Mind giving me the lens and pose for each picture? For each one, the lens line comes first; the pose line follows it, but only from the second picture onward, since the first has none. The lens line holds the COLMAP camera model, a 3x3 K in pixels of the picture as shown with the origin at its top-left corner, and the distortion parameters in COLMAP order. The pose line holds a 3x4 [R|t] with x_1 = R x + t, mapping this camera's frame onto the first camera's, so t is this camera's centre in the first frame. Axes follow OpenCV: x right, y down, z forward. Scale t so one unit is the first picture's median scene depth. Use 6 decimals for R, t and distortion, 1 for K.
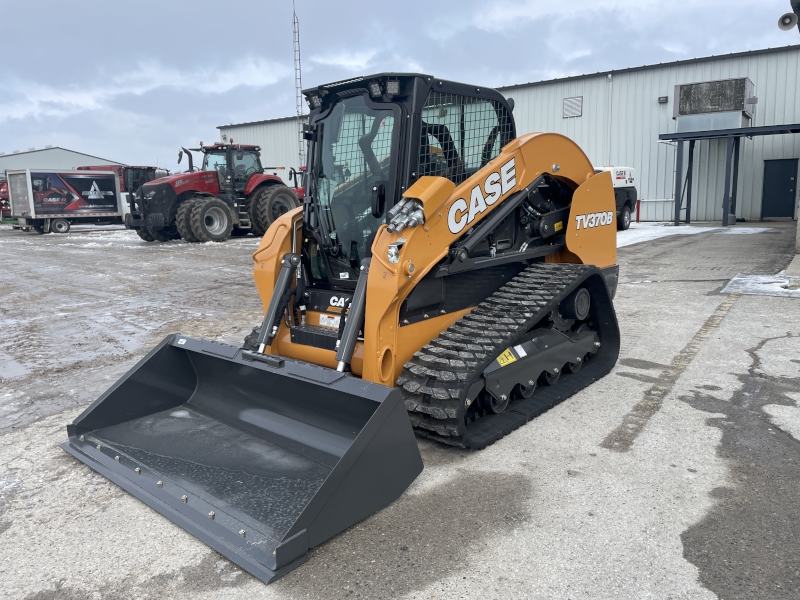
lens RADIAL K [[600.6, 0, 398.8], [0, 600.6, 300.1], [0, 0, 1]] dist [0.068341, -0.079264]
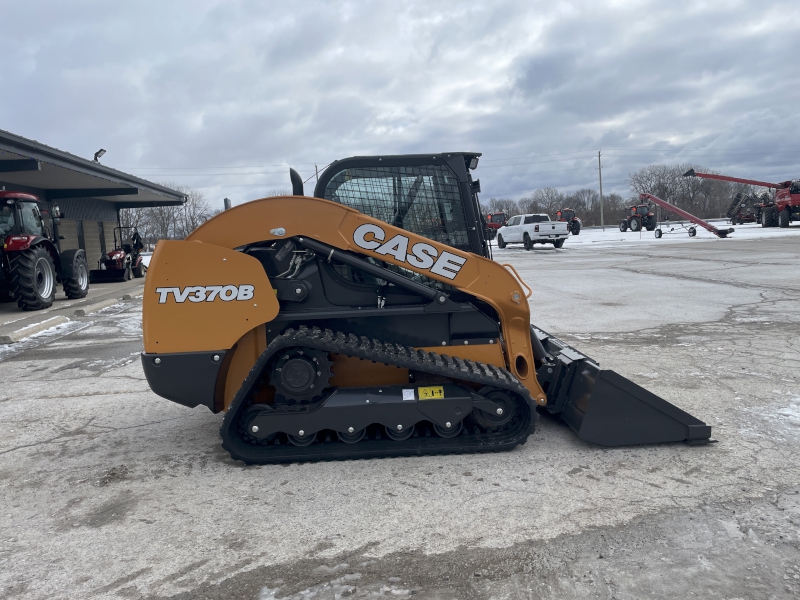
lens RADIAL K [[600.6, 0, 405.0], [0, 600.6, 298.4], [0, 0, 1]] dist [0.068341, -0.079264]
pose [[-0.700343, -0.016829, 0.713608, -0.875355], [0.188455, 0.959891, 0.207590, -0.338420], [-0.688480, 0.279867, -0.669082, 1.920669]]
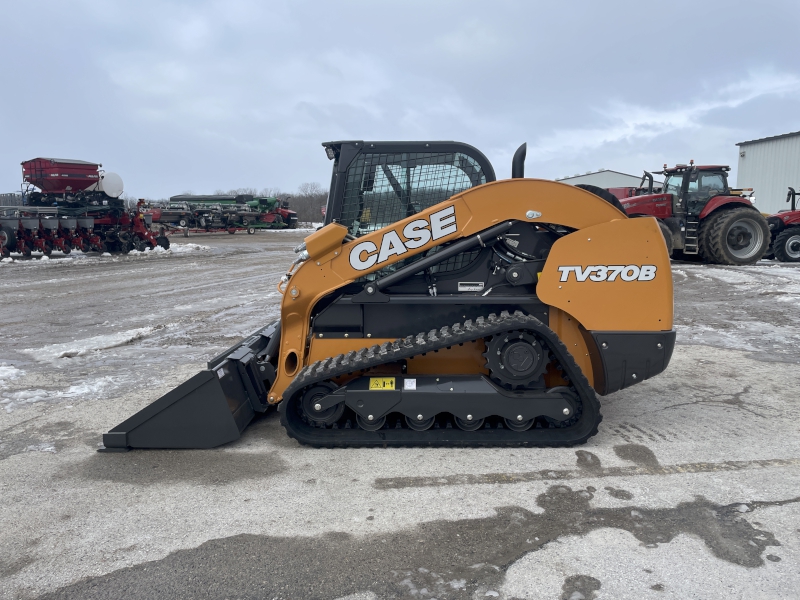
lens RADIAL K [[600.6, 0, 405.8], [0, 600.6, 298.9], [0, 0, 1]] dist [0.068341, -0.079264]
pose [[0.658074, 0.130390, -0.741578, 0.947190], [-0.152543, 0.987555, 0.038273, -0.103491], [0.737340, 0.087936, 0.669774, 0.250698]]
